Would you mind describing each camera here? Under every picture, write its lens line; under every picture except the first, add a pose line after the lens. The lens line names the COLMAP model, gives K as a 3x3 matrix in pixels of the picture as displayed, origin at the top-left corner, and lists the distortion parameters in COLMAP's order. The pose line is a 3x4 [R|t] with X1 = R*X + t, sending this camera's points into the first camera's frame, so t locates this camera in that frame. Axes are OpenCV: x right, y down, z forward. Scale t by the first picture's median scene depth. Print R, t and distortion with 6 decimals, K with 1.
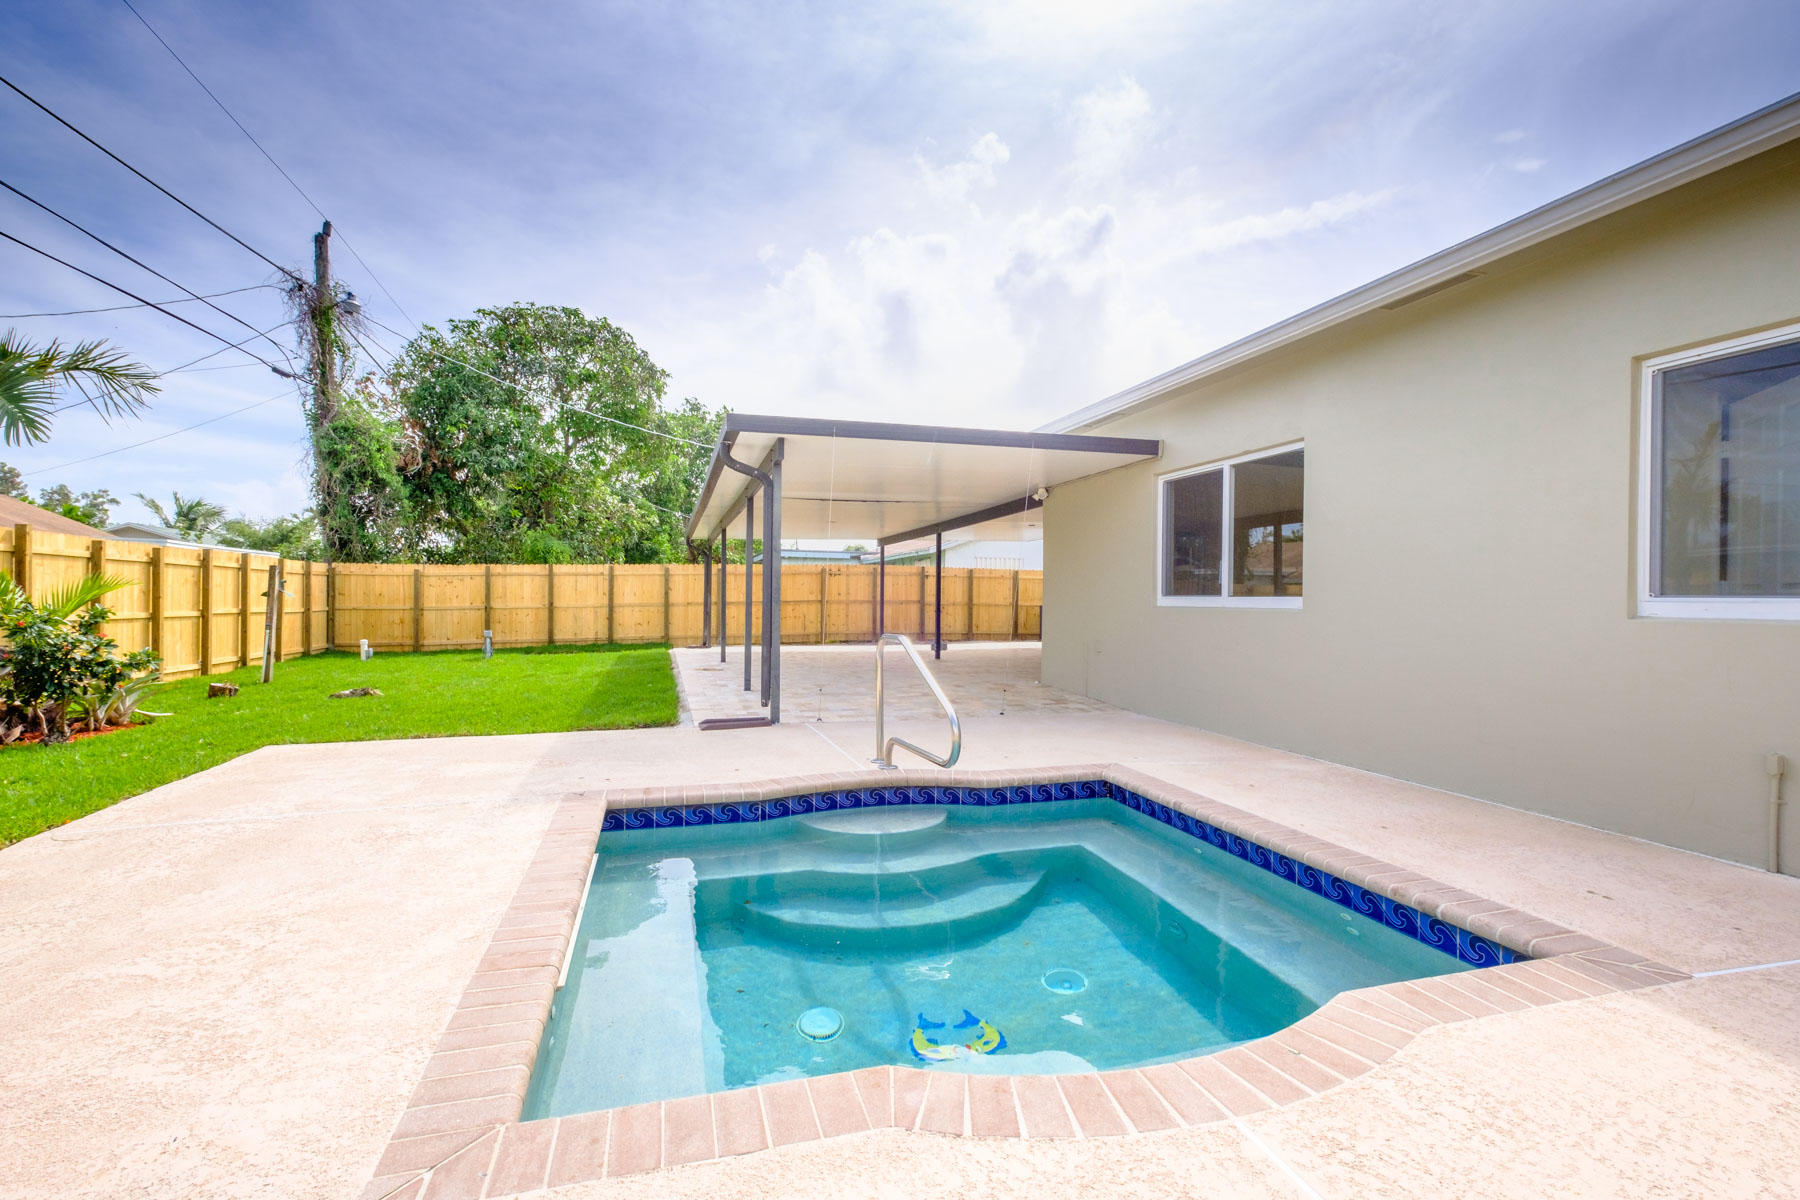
lens RADIAL K [[796.7, 0, 894.4], [0, 796.7, 620.7], [0, 0, 1]] dist [-0.000813, -0.000502]
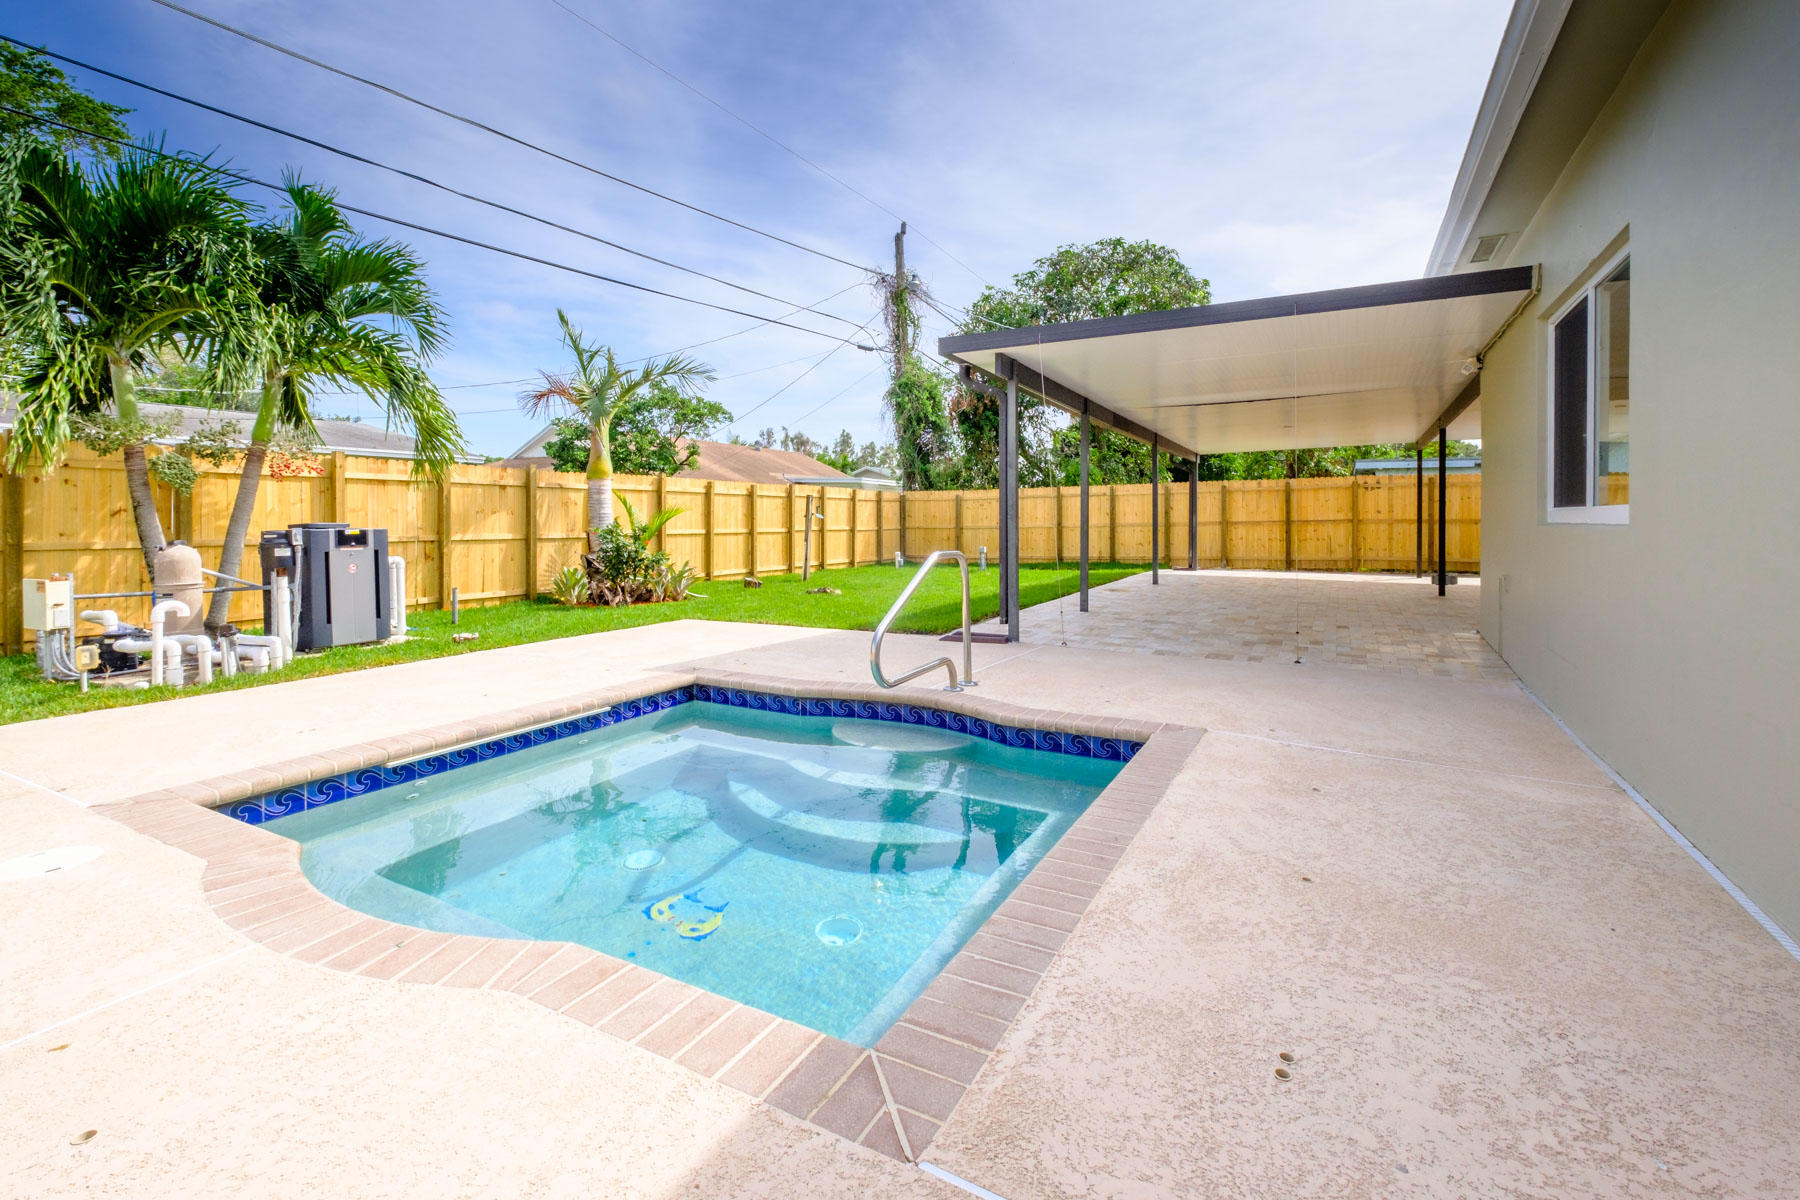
lens RADIAL K [[805.6, 0, 897.8], [0, 805.6, 546.1], [0, 0, 1]] dist [-0.000306, -0.000503]
pose [[0.712705, 0.018473, -0.701221, 0.189553], [-0.015504, 0.999824, 0.010582, 0.000876], [0.701293, 0.003330, 0.712866, 0.080024]]
